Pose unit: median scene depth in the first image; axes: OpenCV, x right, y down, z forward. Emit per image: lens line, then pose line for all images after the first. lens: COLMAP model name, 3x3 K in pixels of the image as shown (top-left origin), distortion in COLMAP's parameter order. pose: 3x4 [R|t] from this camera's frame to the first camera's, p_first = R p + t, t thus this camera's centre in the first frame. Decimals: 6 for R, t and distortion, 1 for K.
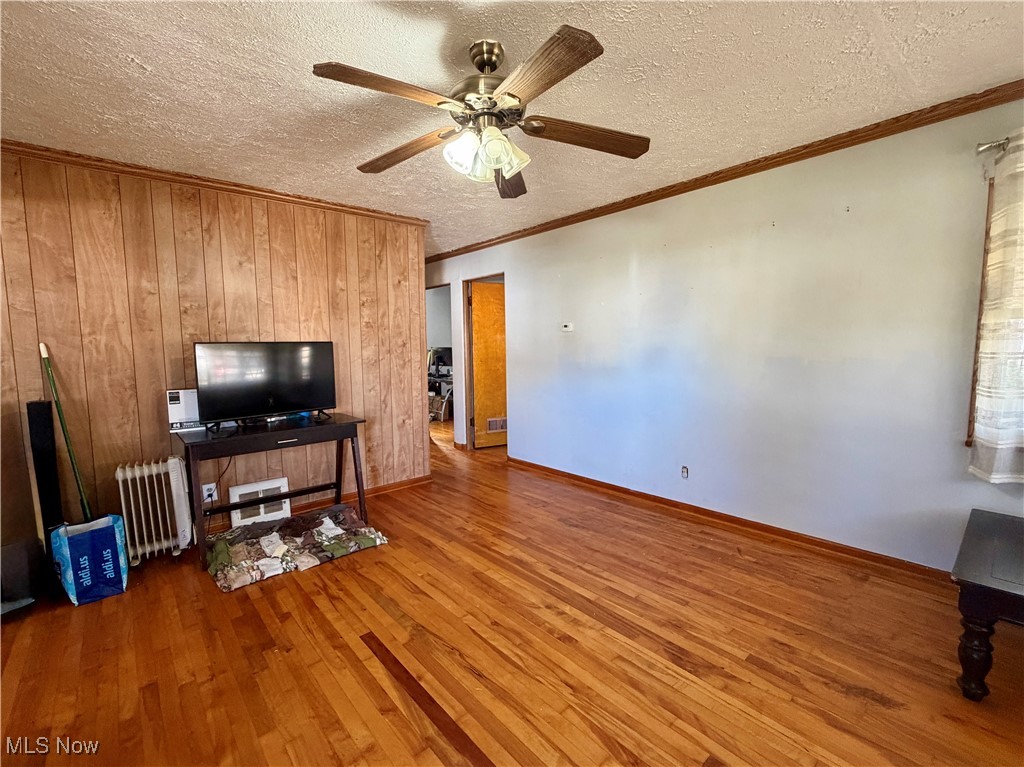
lens RADIAL K [[450.3, 0, 513.4], [0, 450.3, 385.5], [0, 0, 1]] dist [0.000884, 0.000177]
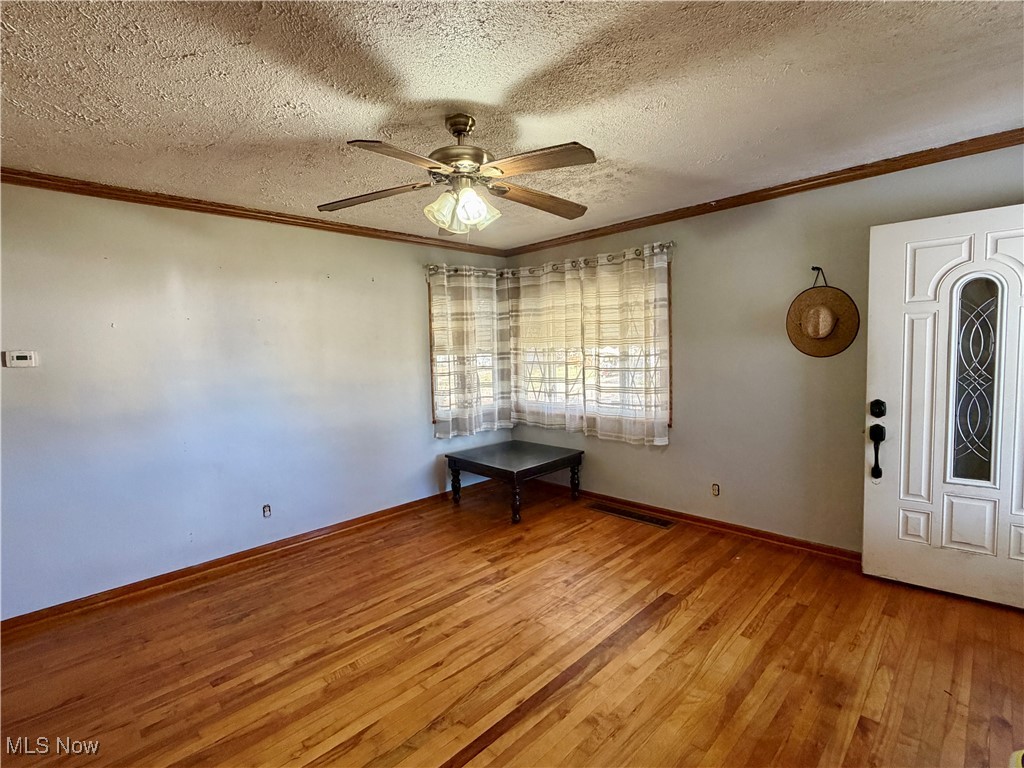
lens RADIAL K [[484.5, 0, 516.2], [0, 484.5, 386.7], [0, 0, 1]] dist [-0.004504, -0.000213]
pose [[-0.058255, -0.065384, 0.996158, -0.881012], [0.123105, 0.989766, 0.072164, -0.102536], [-0.990682, 0.126835, -0.049610, 0.674135]]
